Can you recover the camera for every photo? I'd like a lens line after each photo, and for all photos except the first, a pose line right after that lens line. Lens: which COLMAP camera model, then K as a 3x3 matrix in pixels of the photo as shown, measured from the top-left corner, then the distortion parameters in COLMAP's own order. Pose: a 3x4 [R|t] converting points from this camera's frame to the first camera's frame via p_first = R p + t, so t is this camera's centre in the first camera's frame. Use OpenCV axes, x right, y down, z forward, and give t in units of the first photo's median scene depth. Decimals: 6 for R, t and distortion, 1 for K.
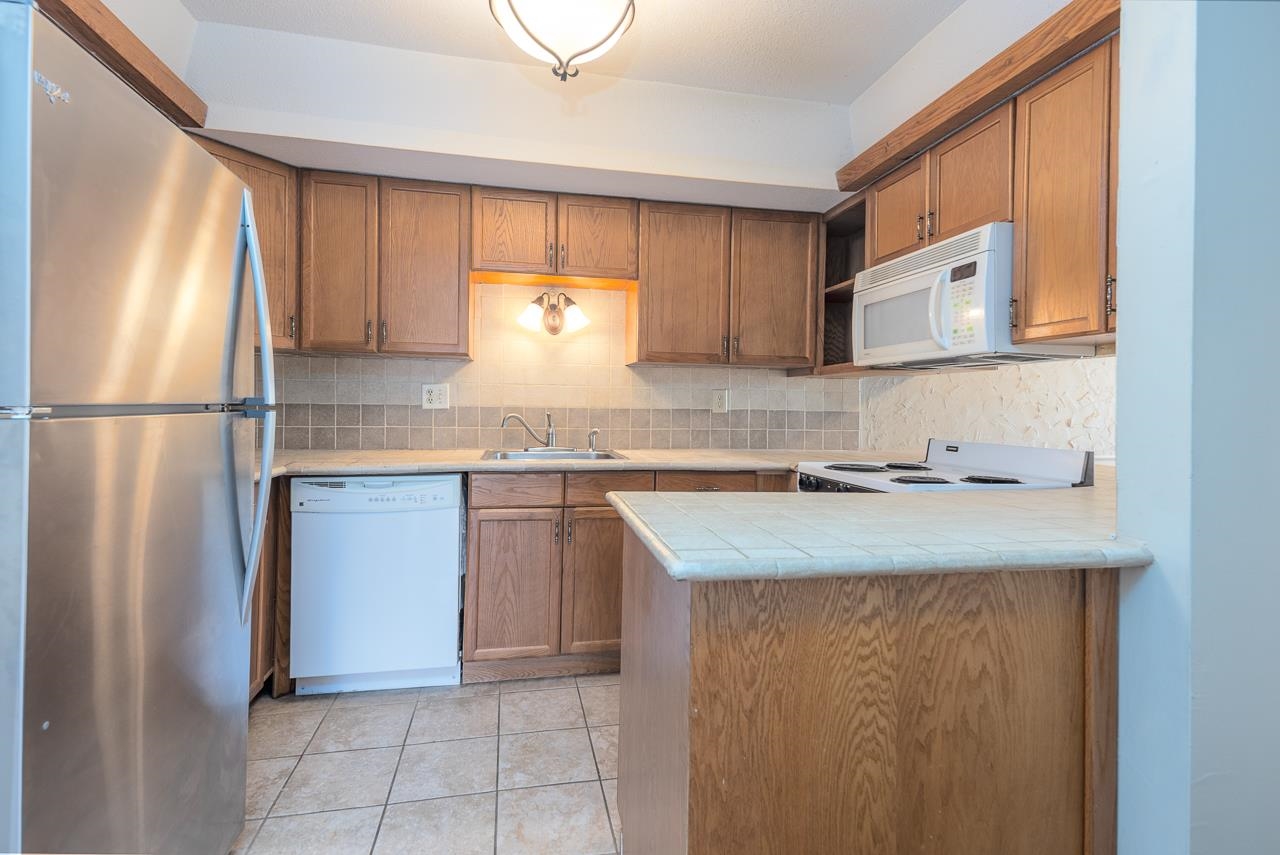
lens RADIAL K [[625.8, 0, 669.1], [0, 625.8, 399.9], [0, 0, 1]] dist [0.047078, -0.014913]
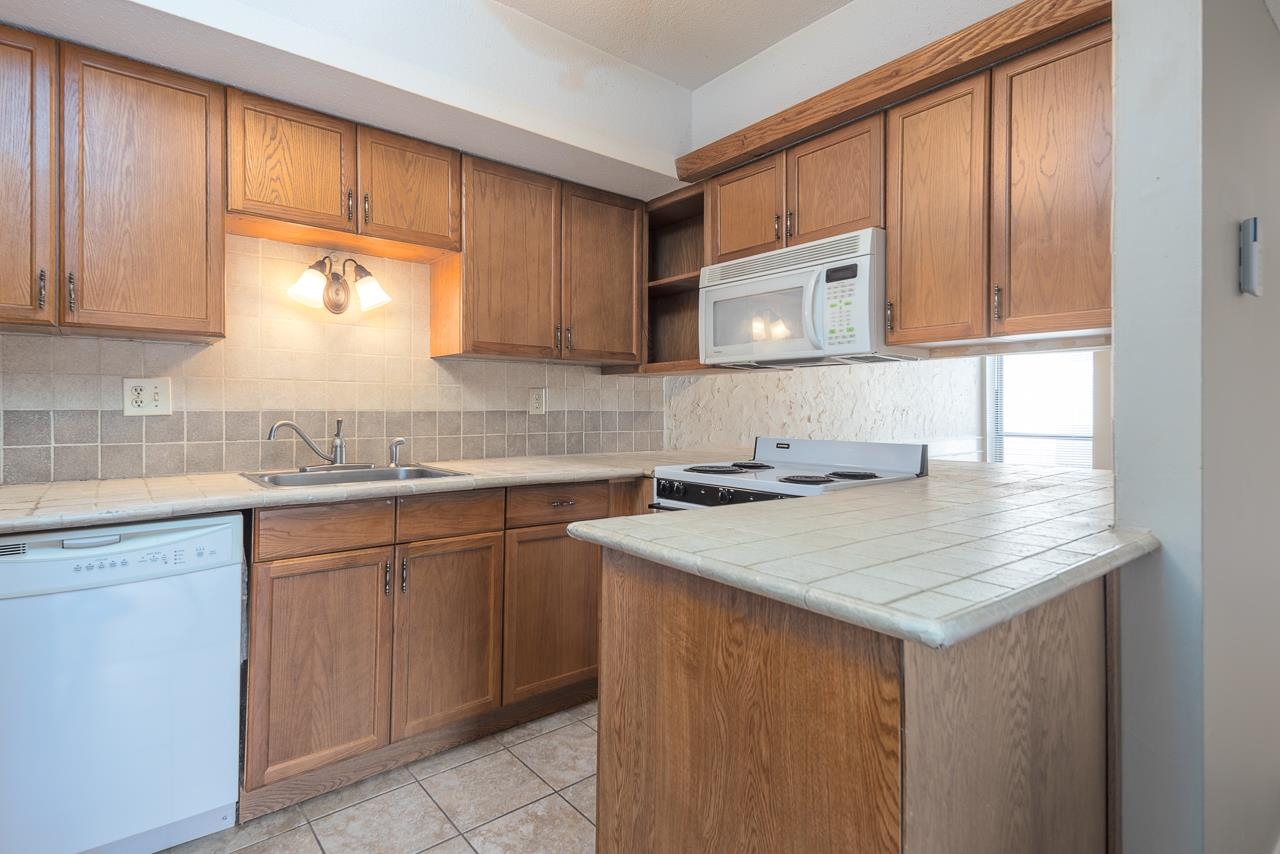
lens RADIAL K [[625.8, 0, 615.9], [0, 625.8, 402.5], [0, 0, 1]] dist [0.047078, -0.014913]
pose [[0.896348, -0.006985, 0.443297, -0.255830], [0.005333, 0.999973, 0.004973, -0.000476], [-0.443320, -0.002093, 0.896361, 0.203528]]
